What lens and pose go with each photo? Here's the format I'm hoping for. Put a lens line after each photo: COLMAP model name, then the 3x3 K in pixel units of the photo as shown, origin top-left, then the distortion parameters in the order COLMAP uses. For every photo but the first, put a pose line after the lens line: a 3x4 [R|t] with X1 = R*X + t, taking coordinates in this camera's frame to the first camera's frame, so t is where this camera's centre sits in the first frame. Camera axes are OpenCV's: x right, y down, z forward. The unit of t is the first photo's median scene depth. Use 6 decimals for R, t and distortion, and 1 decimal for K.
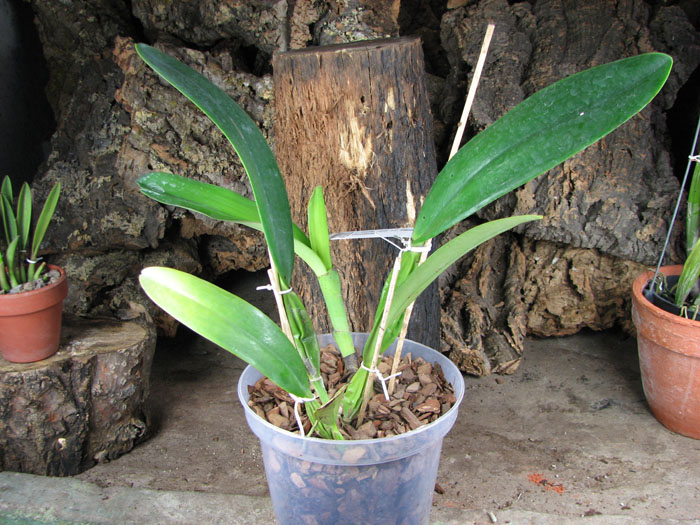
lens RADIAL K [[757.3, 0, 337.0], [0, 757.3, 285.3], [0, 0, 1]] dist [-0.121326, 0.000000]
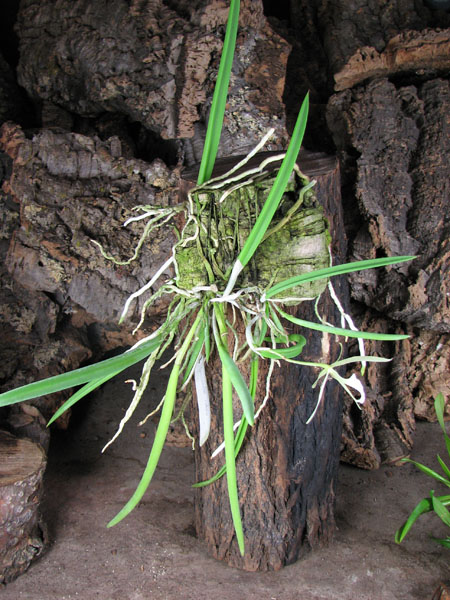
lens RADIAL K [[649.1, 0, 201.8], [0, 649.1, 295.0], [0, 0, 1]] dist [-0.121326, 0.000000]
pose [[0.999751, 0.001268, 0.022266, -0.056408], [-0.002011, 0.999440, 0.033398, -0.141959], [-0.022212, -0.033434, 0.999194, 0.151048]]
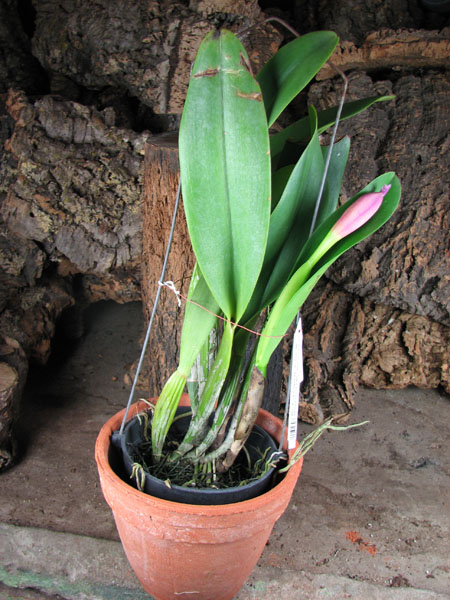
lens RADIAL K [[649.1, 0, 204.4], [0, 649.1, 298.7], [0, 0, 1]] dist [-0.121326, 0.000000]
pose [[0.996811, 0.079787, 0.001129, 0.011591], [-0.079713, 0.995051, 0.059329, -0.108526], [0.003610, -0.059229, 0.998238, 0.051781]]
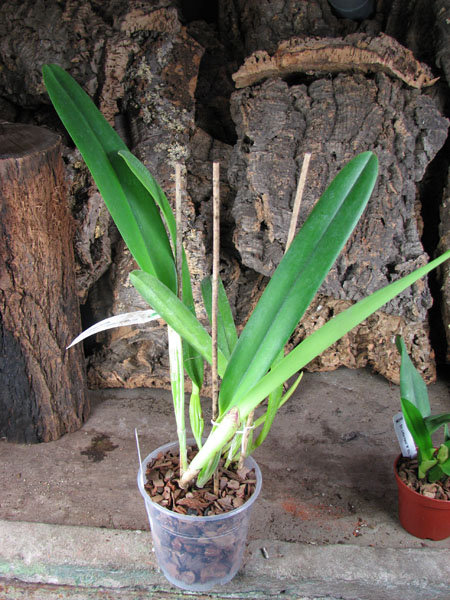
lens RADIAL K [[649.1, 0, 202.8], [0, 649.1, 292.3], [0, 0, 1]] dist [-0.121326, 0.000000]
pose [[0.998468, 0.012713, 0.053845, 0.053527], [-0.014805, 0.999144, 0.038629, -0.102227], [-0.053307, -0.039367, 0.997802, -0.018024]]
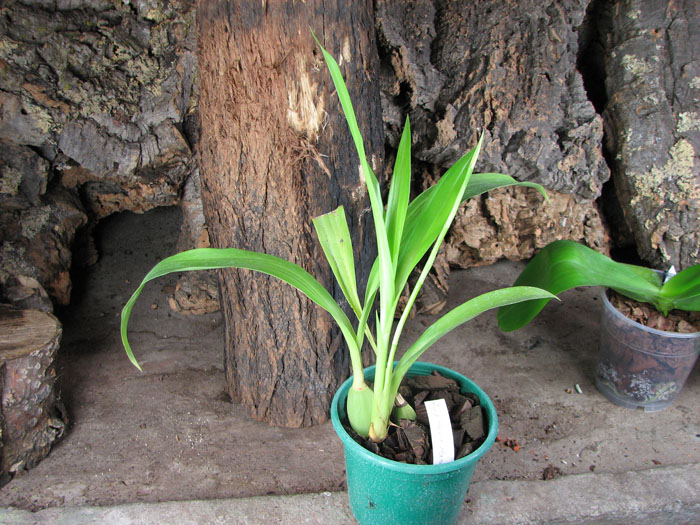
lens RADIAL K [[757.3, 0, 338.0], [0, 757.3, 287.1], [0, 0, 1]] dist [-0.121326, 0.000000]
pose [[0.970962, -0.081183, 0.225036, -0.107419], [0.040550, 0.982898, 0.179629, -0.096635], [-0.235770, -0.165288, 0.957649, 0.100044]]
